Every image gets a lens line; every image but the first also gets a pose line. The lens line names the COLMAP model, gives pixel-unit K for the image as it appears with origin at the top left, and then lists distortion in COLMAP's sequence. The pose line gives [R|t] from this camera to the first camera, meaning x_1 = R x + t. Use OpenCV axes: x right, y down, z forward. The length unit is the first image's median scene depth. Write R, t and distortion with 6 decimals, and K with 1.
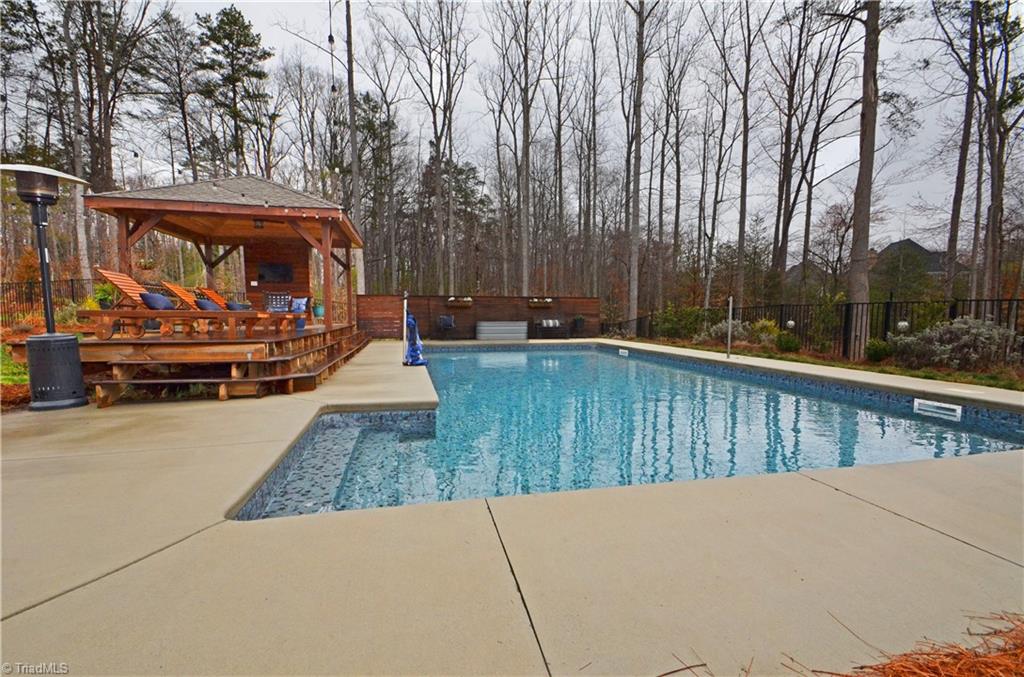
lens RADIAL K [[455.9, 0, 510.8], [0, 455.9, 345.2], [0, 0, 1]] dist [0.020609, -0.016034]
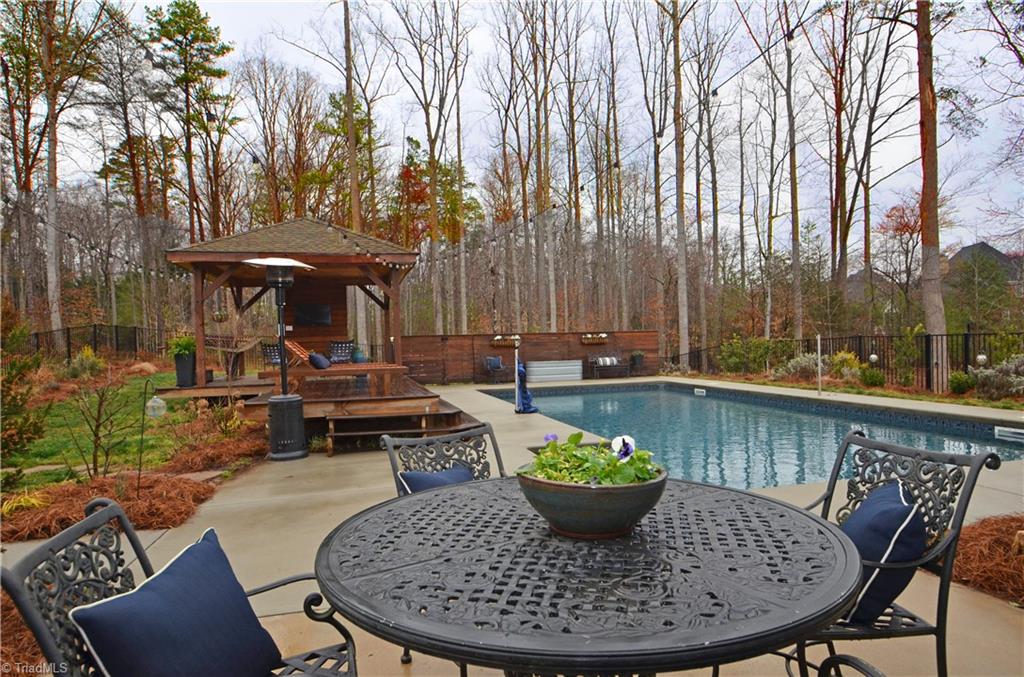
lens RADIAL K [[596.0, 0, 512.0], [0, 596.0, 338.5], [0, 0, 1]] dist [-0.001266, -0.013538]
pose [[0.999079, -0.029099, 0.031538, -0.068010], [0.031360, 0.996783, -0.073754, -0.005990], [-0.029291, 0.074675, 0.996778, -0.084289]]
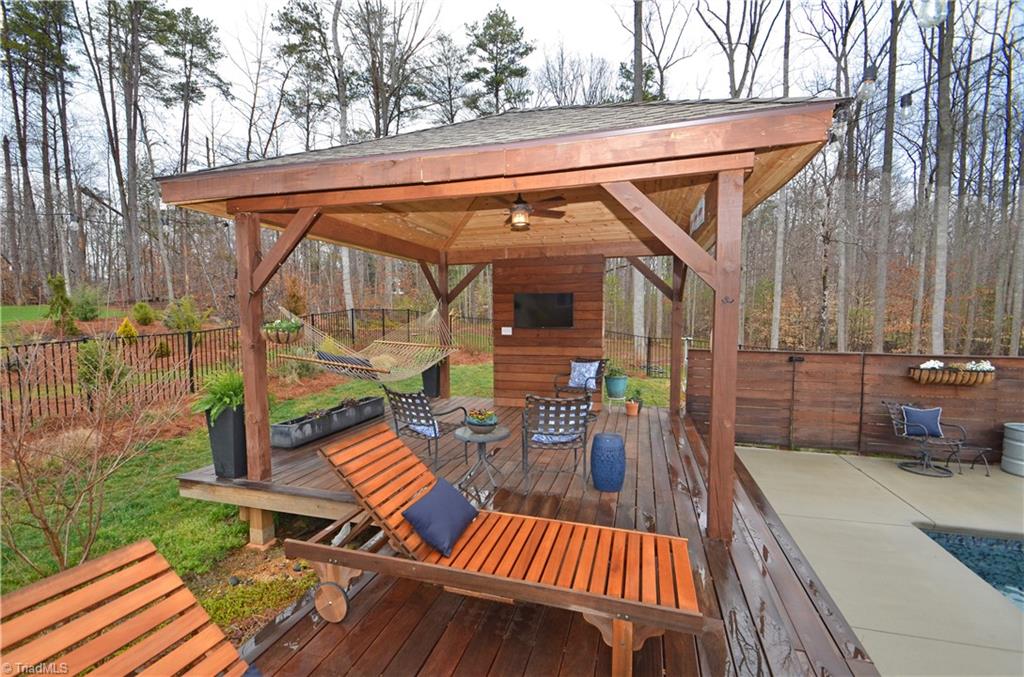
lens RADIAL K [[455.9, 0, 510.8], [0, 455.9, 345.2], [0, 0, 1]] dist [0.020609, -0.016034]
pose [[0.876288, 0.030534, -0.480820, -0.129300], [-0.032715, 0.999457, 0.003848, -0.053426], [0.480676, 0.012358, 0.876811, 0.231279]]
